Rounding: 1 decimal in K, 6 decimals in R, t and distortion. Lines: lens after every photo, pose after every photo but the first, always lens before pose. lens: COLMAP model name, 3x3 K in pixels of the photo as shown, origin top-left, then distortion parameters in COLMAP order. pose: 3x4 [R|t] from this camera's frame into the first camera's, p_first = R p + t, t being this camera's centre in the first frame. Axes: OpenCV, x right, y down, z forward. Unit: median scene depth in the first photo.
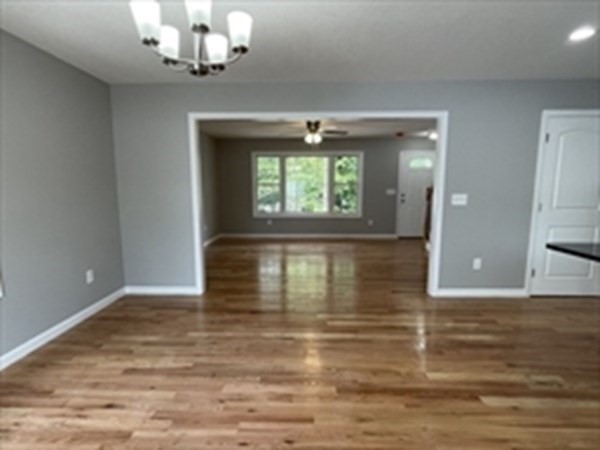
lens RADIAL K [[320.3, 0, 291.2], [0, 320.3, 225.3], [0, 0, 1]] dist [-0.002300, 0.000207]
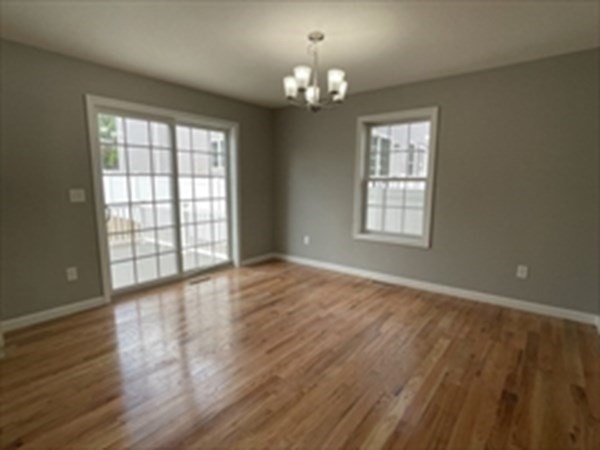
lens RADIAL K [[320.3, 0, 291.2], [0, 320.3, 225.3], [0, 0, 1]] dist [-0.002300, 0.000207]
pose [[-0.618417, 0.098153, -0.779696, 0.822862], [-0.103122, 0.973454, 0.204336, -0.155728], [0.779055, 0.206768, -0.591879, 1.462961]]
